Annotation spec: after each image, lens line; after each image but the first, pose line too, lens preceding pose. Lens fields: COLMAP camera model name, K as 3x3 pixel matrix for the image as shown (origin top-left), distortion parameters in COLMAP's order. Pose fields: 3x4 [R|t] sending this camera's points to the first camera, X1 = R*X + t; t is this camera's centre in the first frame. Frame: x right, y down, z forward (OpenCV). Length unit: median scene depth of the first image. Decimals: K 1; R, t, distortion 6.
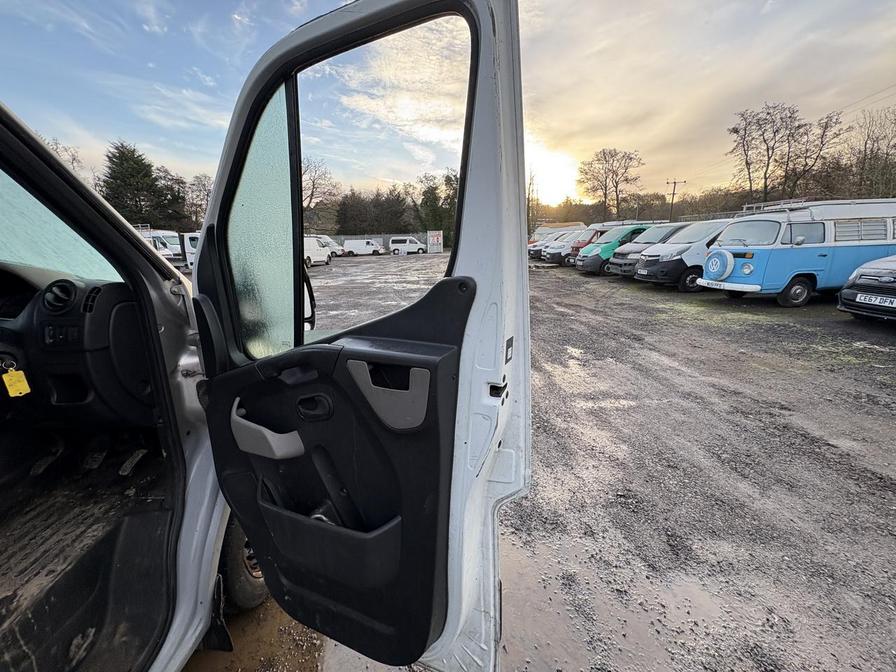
lens RADIAL K [[359.6, 0, 448.1], [0, 359.6, 339.5], [0, 0, 1]] dist [-0.000726, 0.000171]
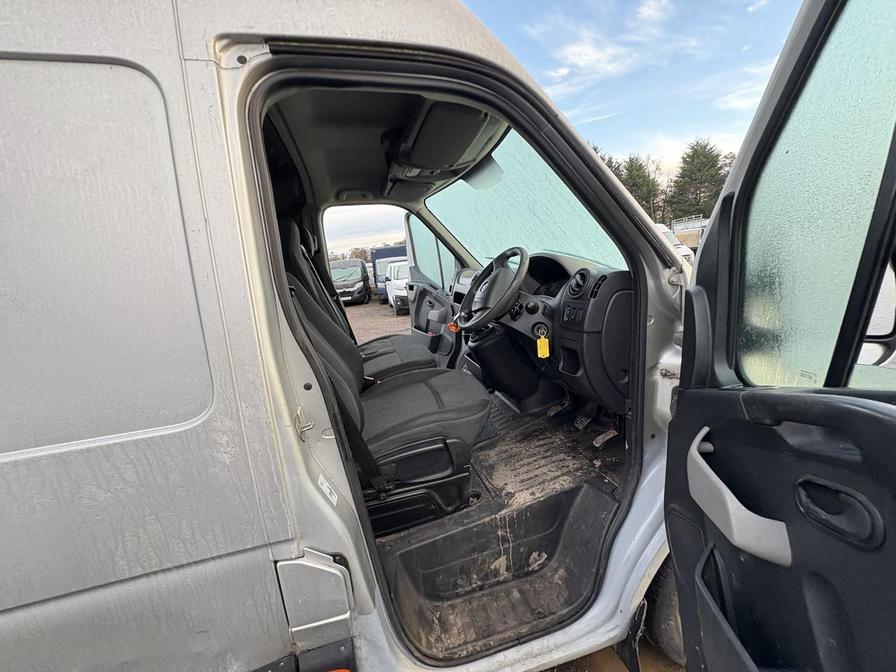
lens RADIAL K [[359.6, 0, 444.2], [0, 359.6, 337.4], [0, 0, 1]] dist [-0.000726, 0.000171]
pose [[0.288433, 0.179732, -0.940480, -0.068363], [-0.154720, 0.978065, 0.139464, -0.035773], [0.944917, 0.105285, 0.309914, 0.214030]]
